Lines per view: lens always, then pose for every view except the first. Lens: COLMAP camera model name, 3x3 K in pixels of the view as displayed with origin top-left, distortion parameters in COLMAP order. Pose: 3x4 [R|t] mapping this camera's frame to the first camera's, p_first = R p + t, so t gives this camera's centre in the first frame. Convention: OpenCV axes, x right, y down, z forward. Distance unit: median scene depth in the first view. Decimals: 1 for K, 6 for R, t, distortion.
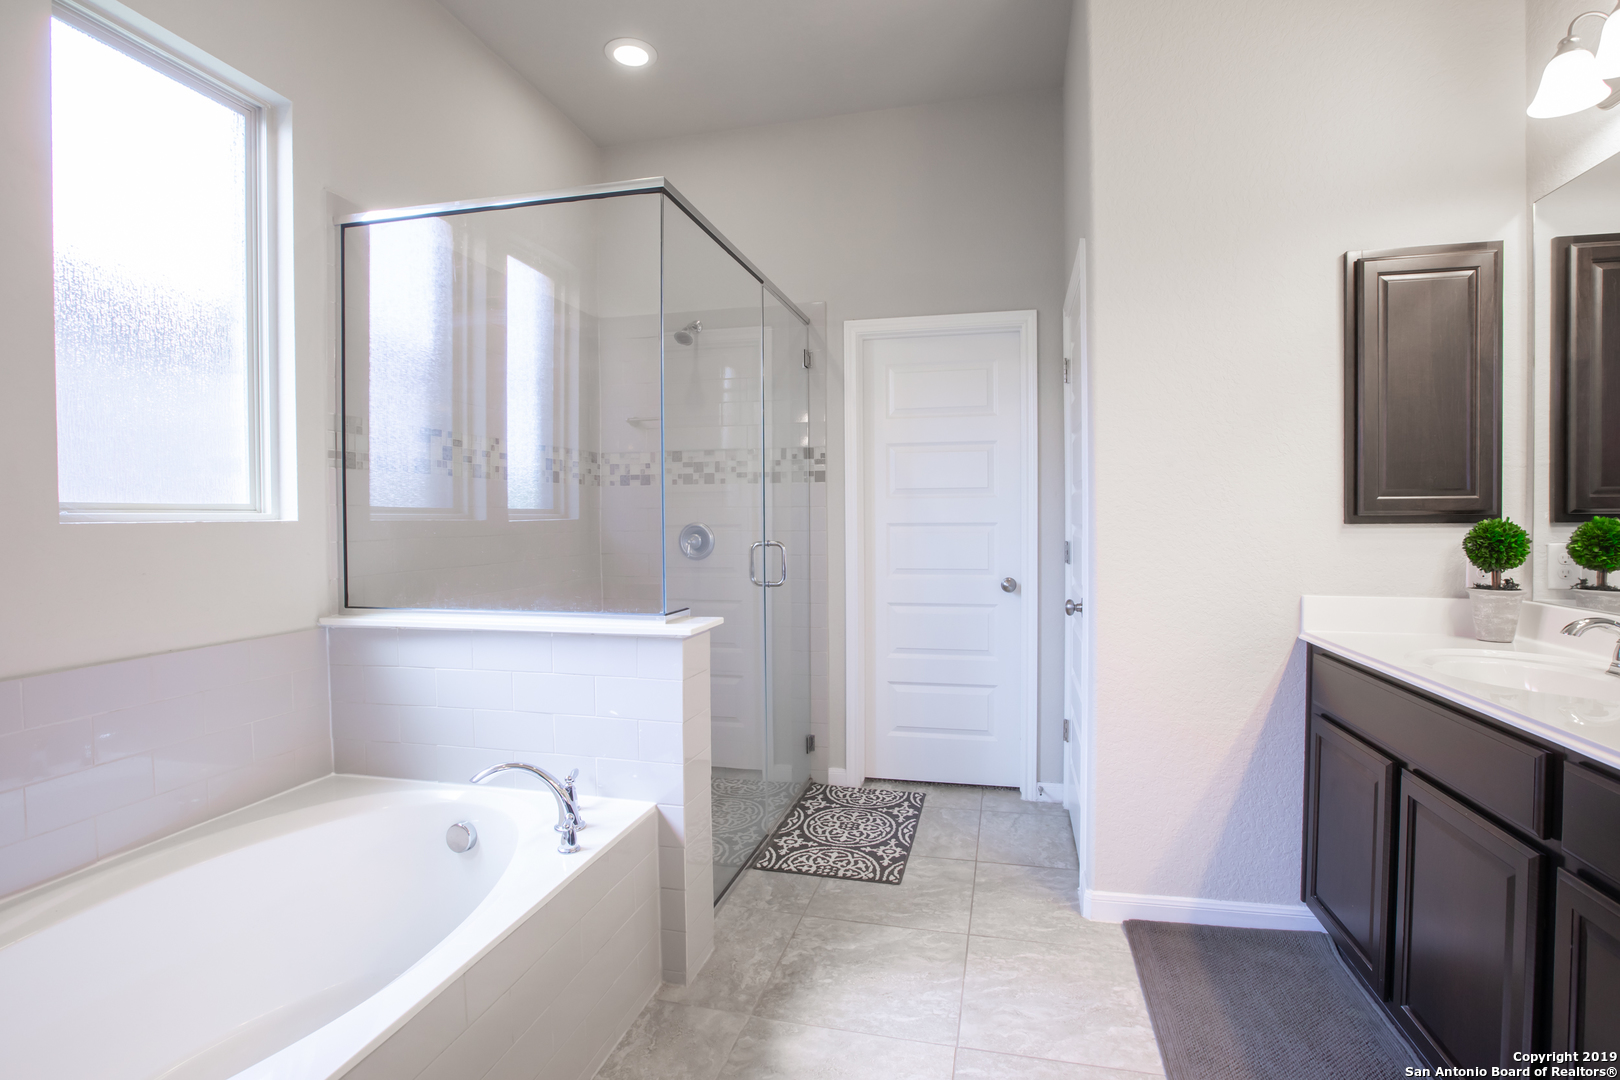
lens RADIAL K [[747.9, 0, 831.6], [0, 747.9, 536.4], [0, 0, 1]] dist [-0.079240, 0.040148]
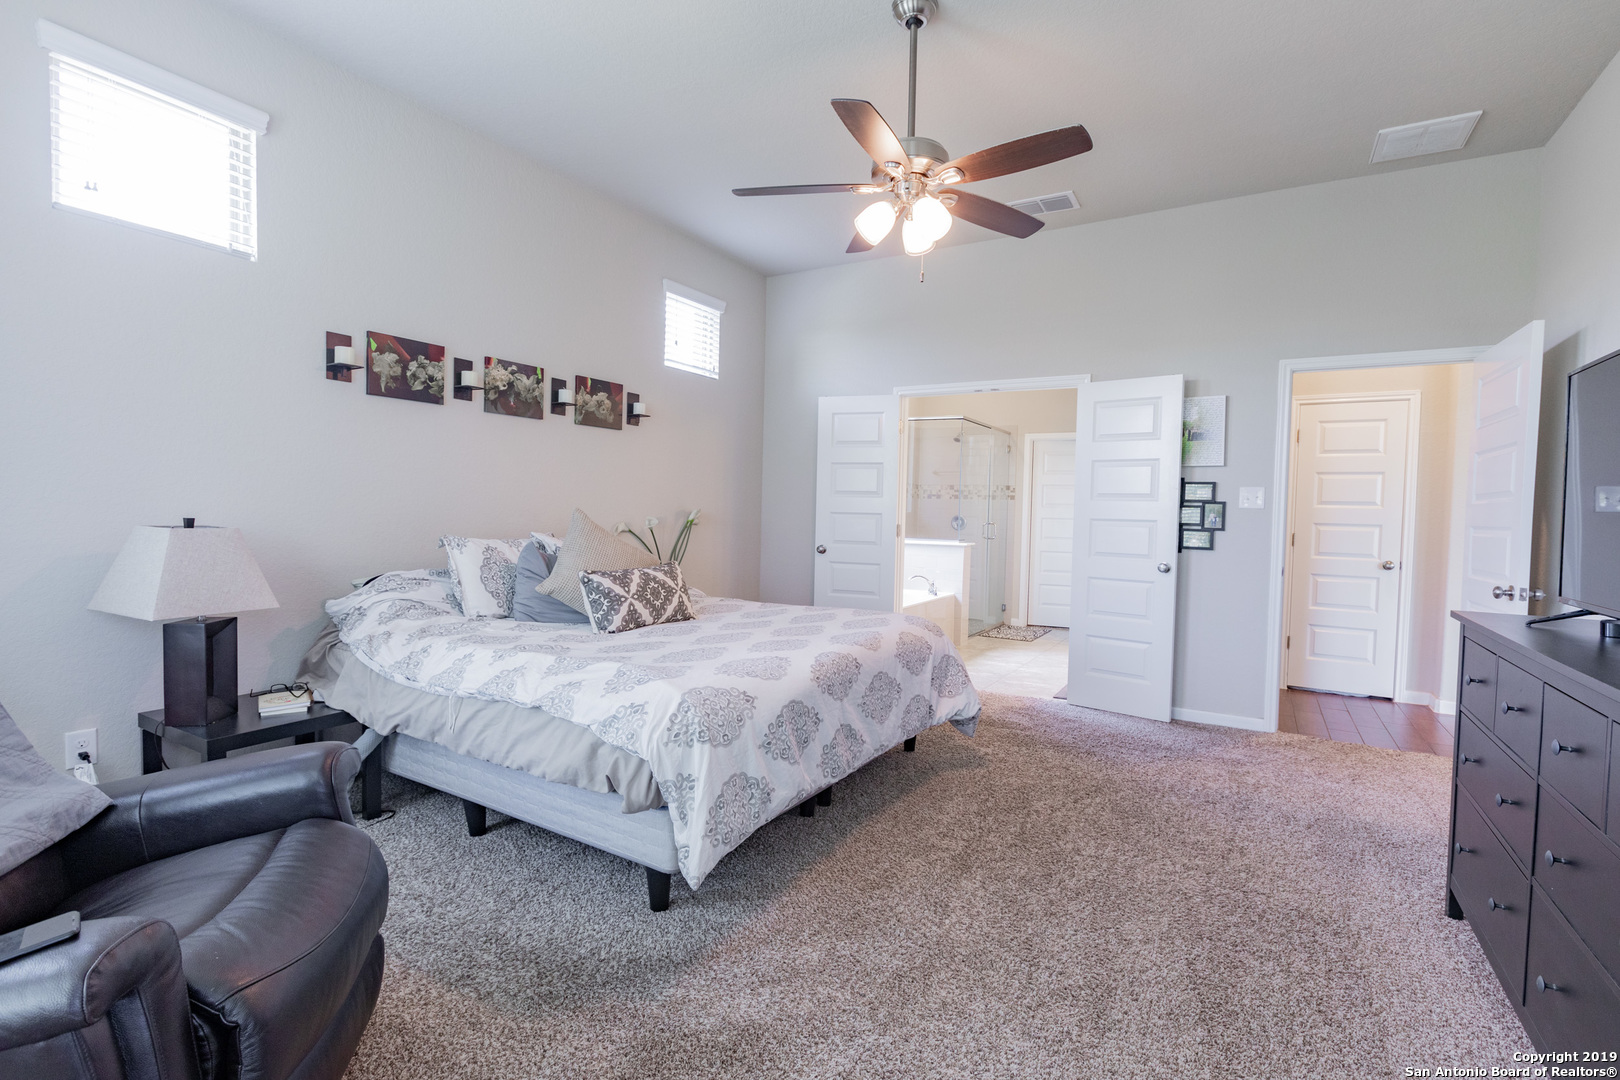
lens RADIAL K [[747.9, 0, 831.6], [0, 747.9, 536.4], [0, 0, 1]] dist [-0.079240, 0.040148]
pose [[0.956010, 0.037904, -0.290875, 0.128976], [-0.036400, 0.999281, 0.010583, 0.040287], [0.291067, 0.000470, 0.956702, -1.450129]]
